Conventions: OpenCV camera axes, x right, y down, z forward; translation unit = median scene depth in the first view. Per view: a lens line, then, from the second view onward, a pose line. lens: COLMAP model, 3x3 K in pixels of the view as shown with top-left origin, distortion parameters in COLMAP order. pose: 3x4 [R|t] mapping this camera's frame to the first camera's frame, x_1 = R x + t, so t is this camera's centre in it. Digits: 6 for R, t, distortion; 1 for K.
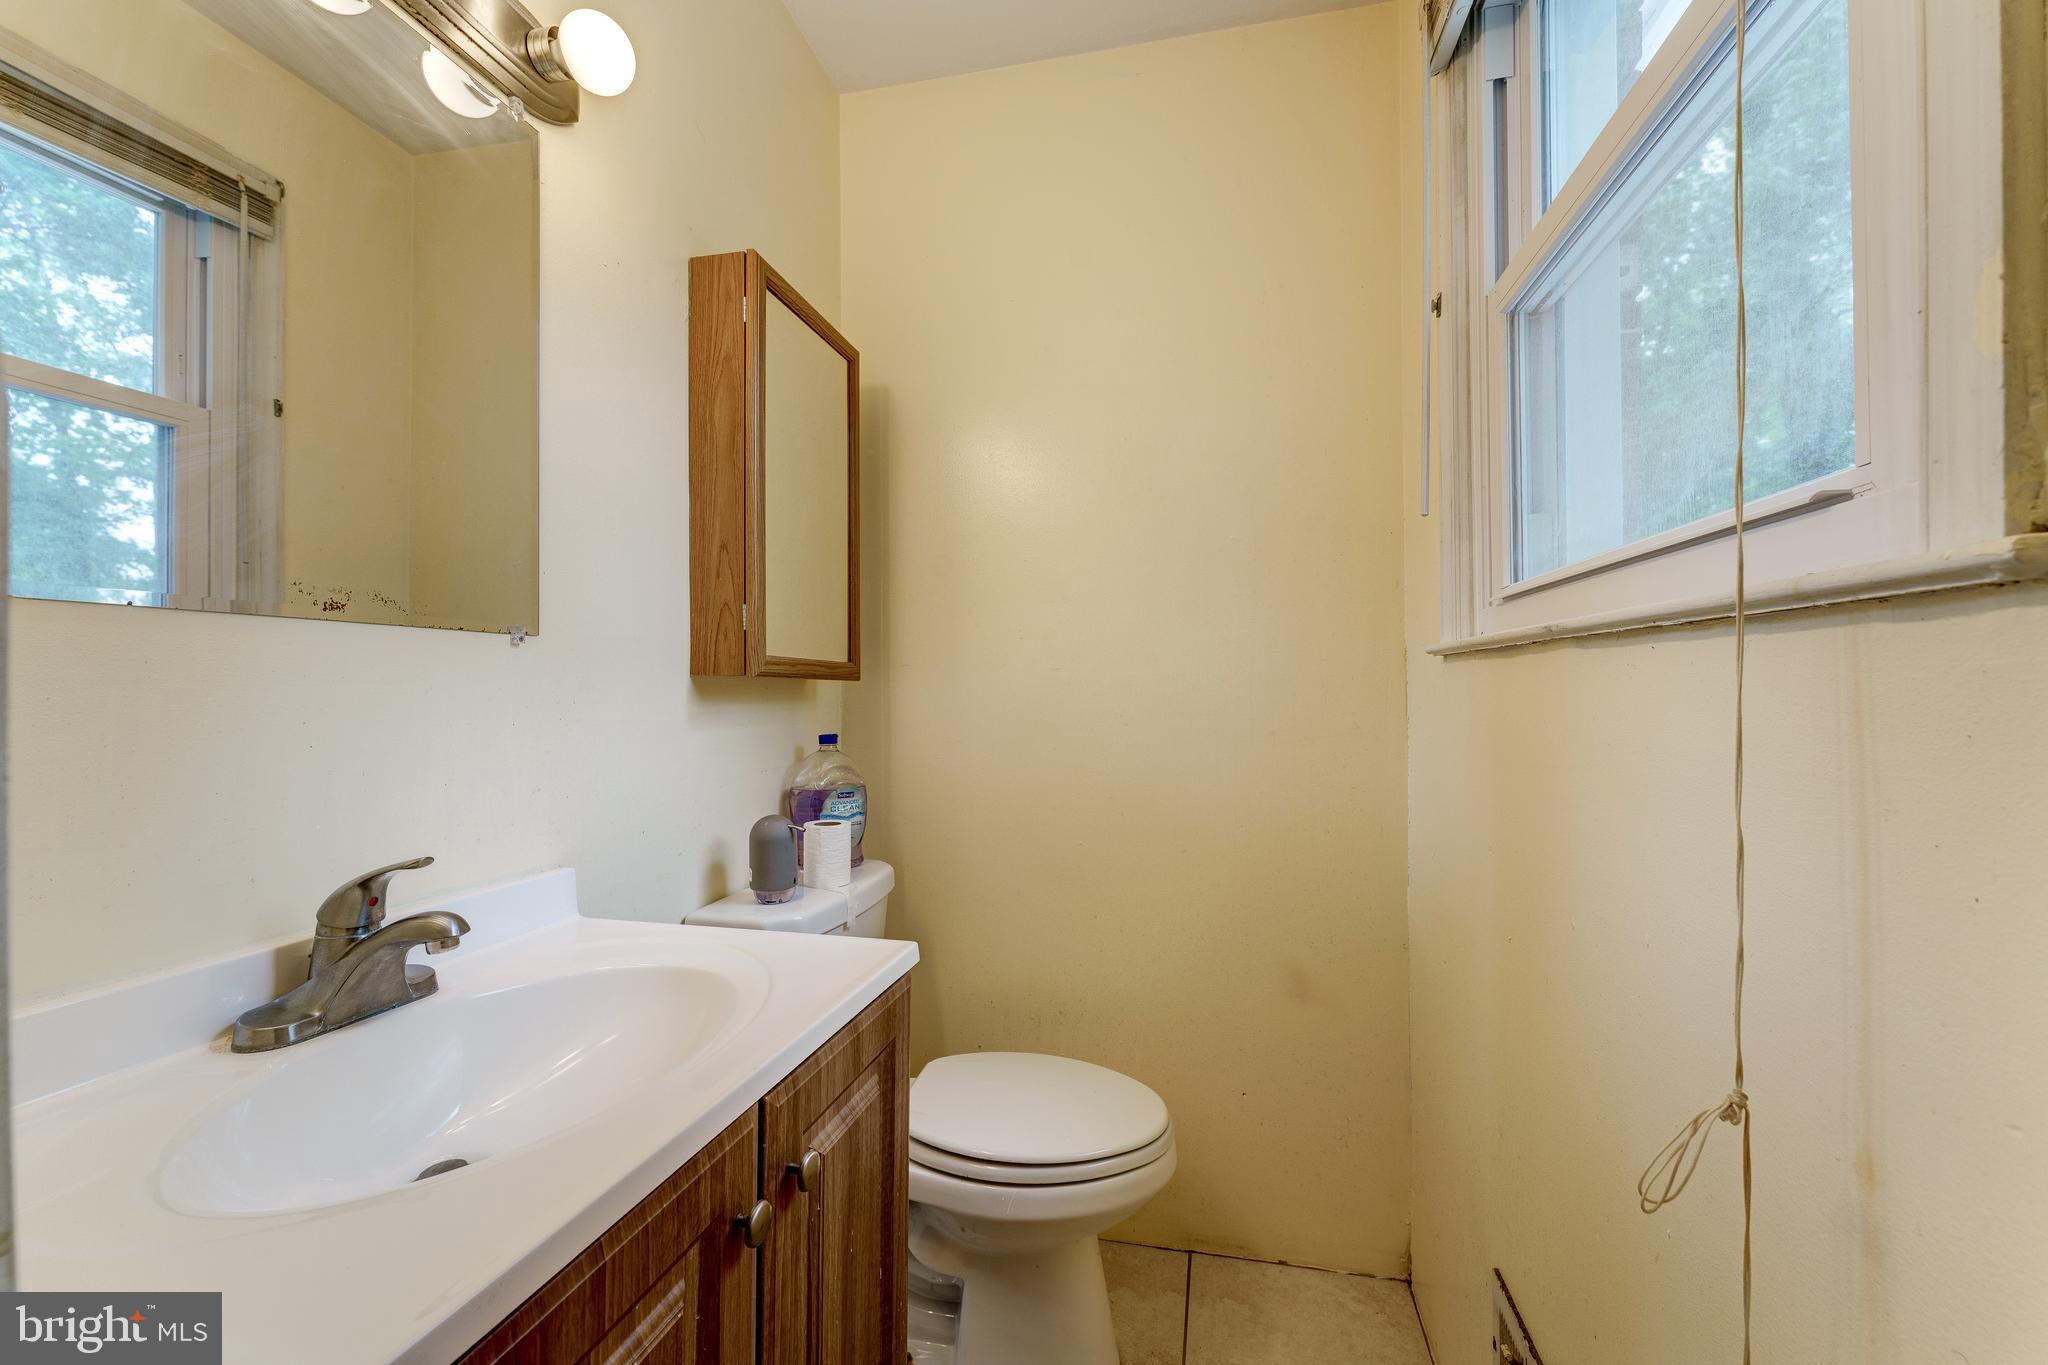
lens RADIAL K [[827.5, 0, 1028.5], [0, 827.5, 683.0], [0, 0, 1]] dist [0.002517, -0.000165]
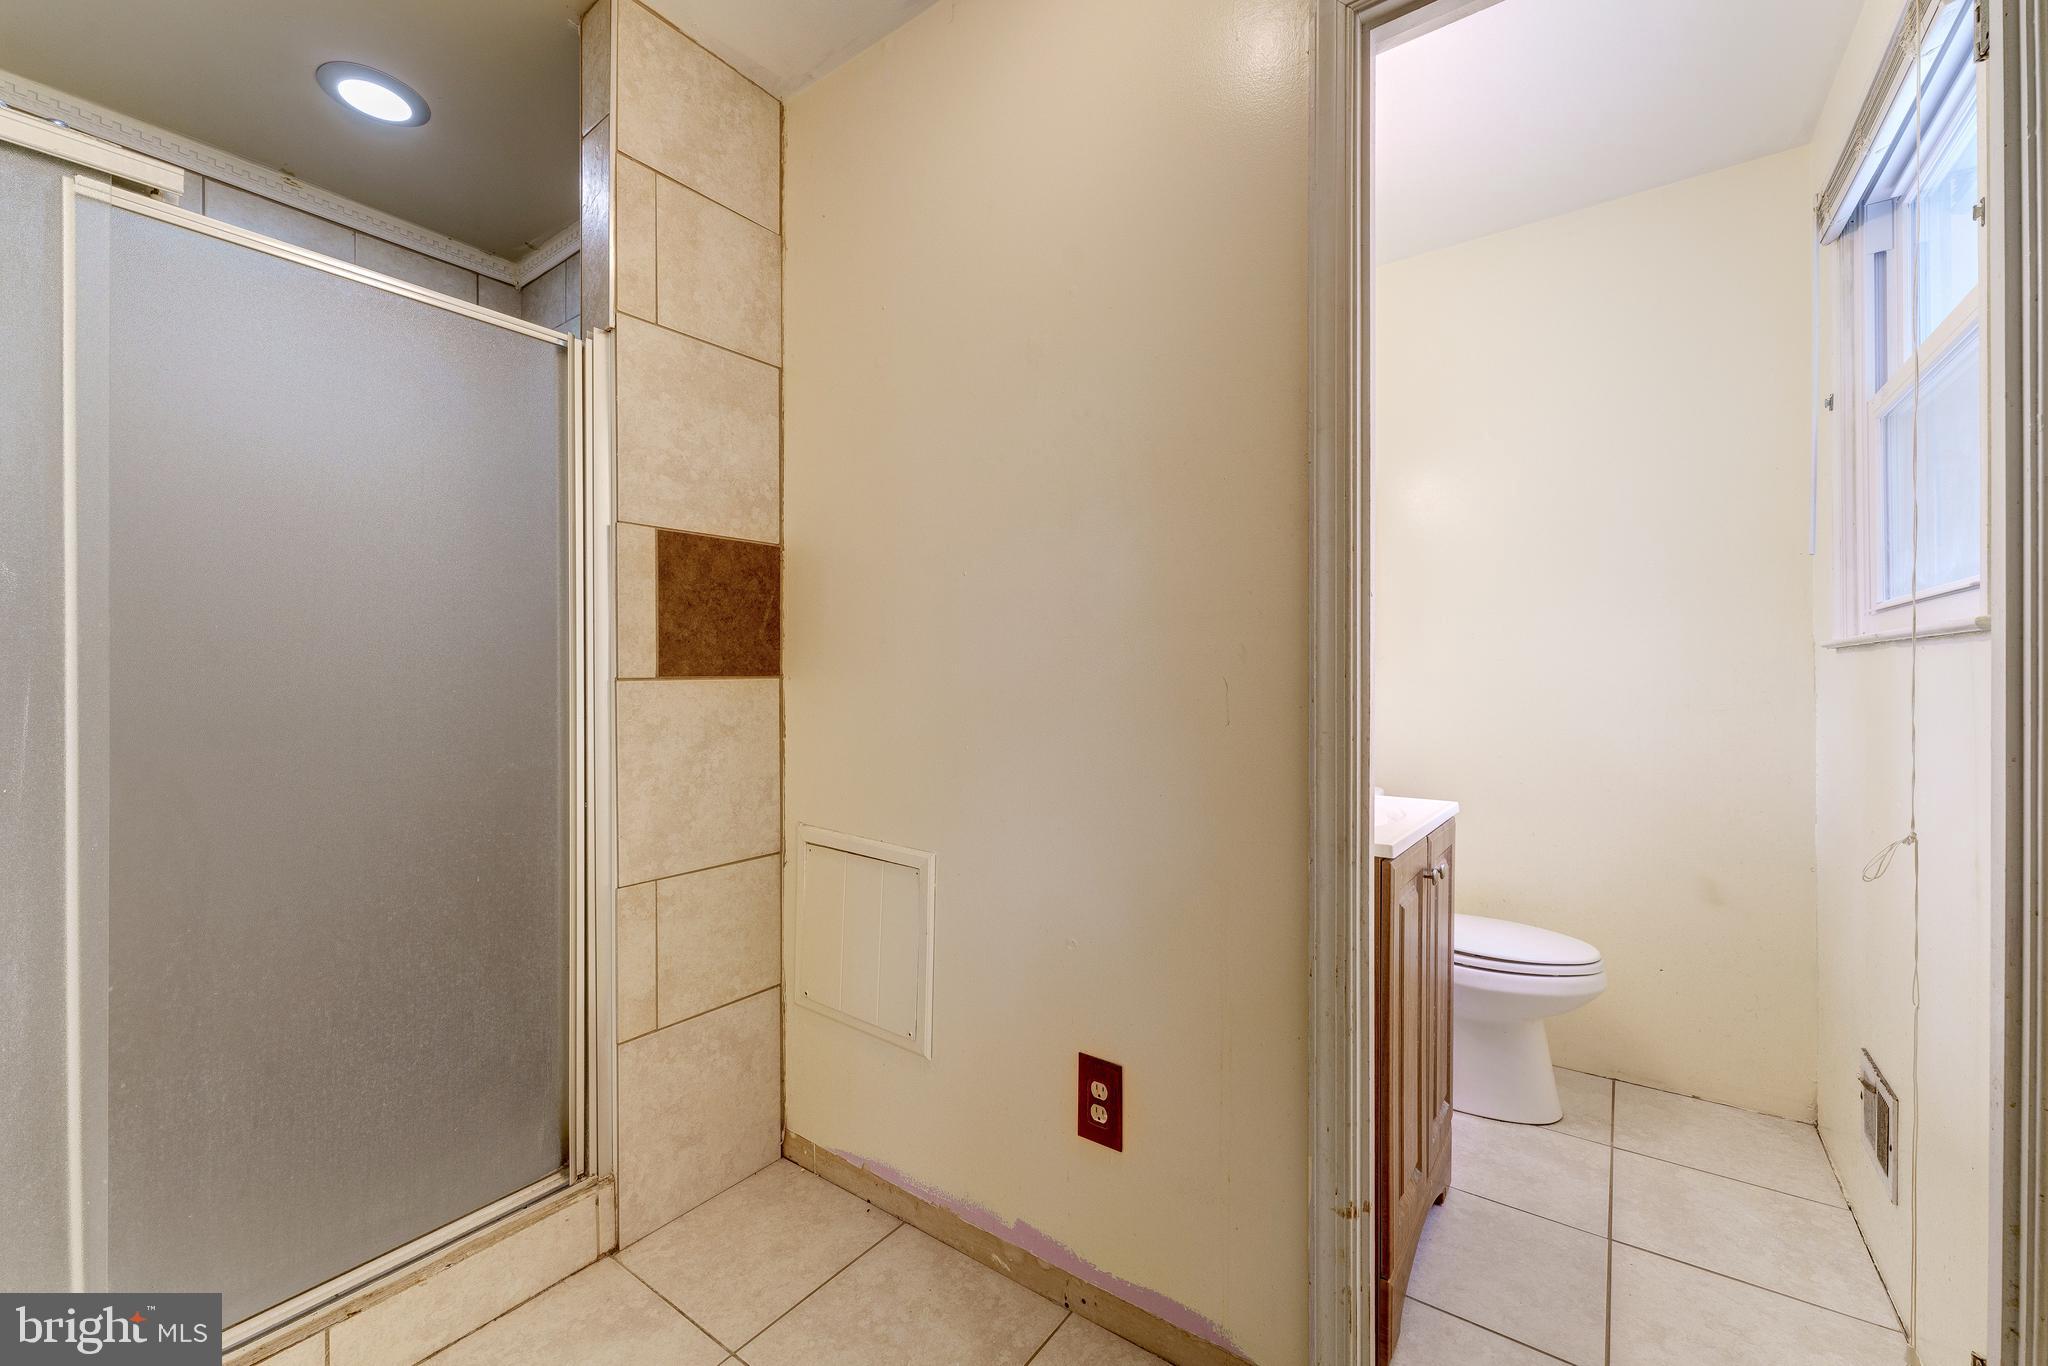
lens RADIAL K [[827.5, 0, 1017.7], [0, 827.5, 676.9], [0, 0, 1]] dist [0.002517, -0.000165]
pose [[0.920028, 0.000416, -0.391853, -0.252774], [0.001726, 0.999985, 0.005113, 0.006697], [0.391850, -0.005380, 0.920014, -0.936379]]
